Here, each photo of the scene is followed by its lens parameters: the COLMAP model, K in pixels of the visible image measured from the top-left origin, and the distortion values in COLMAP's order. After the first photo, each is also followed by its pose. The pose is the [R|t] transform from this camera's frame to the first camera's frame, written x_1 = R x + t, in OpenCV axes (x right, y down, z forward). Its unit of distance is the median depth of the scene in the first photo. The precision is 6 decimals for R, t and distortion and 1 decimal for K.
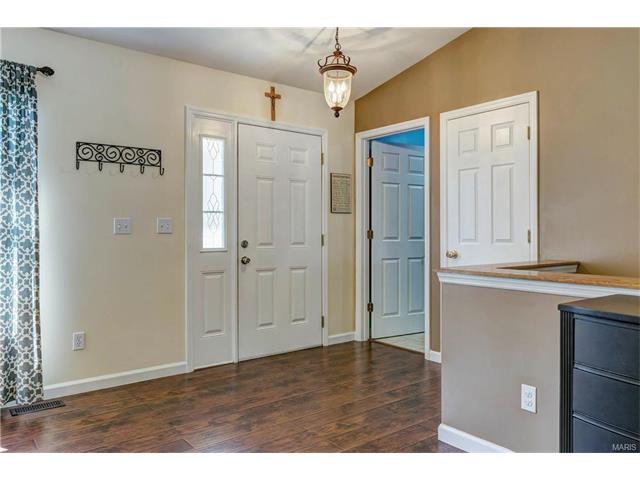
lens RADIAL K [[475.7, 0, 322.8], [0, 475.7, 228.8], [0, 0, 1]] dist [0.004776, -0.001872]
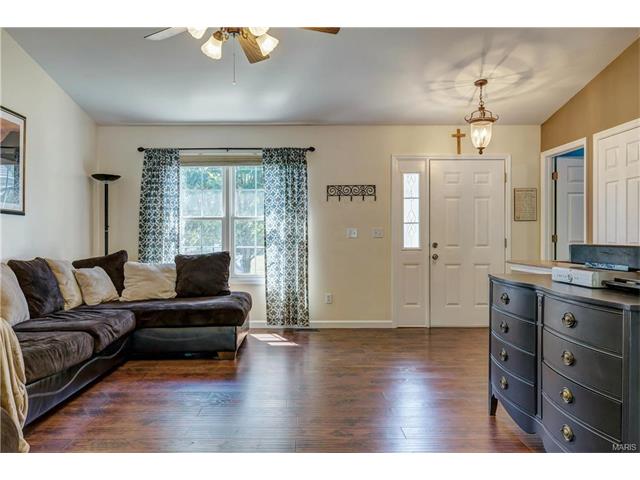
lens RADIAL K [[475.7, 0, 308.1], [0, 475.7, 239.8], [0, 0, 1]] dist [0.004776, -0.001872]
pose [[0.788064, 0.001433, -0.615592, 0.428342], [0.005812, 0.999935, 0.009768, 0.000202], [0.615566, -0.011275, 0.788005, -0.363196]]
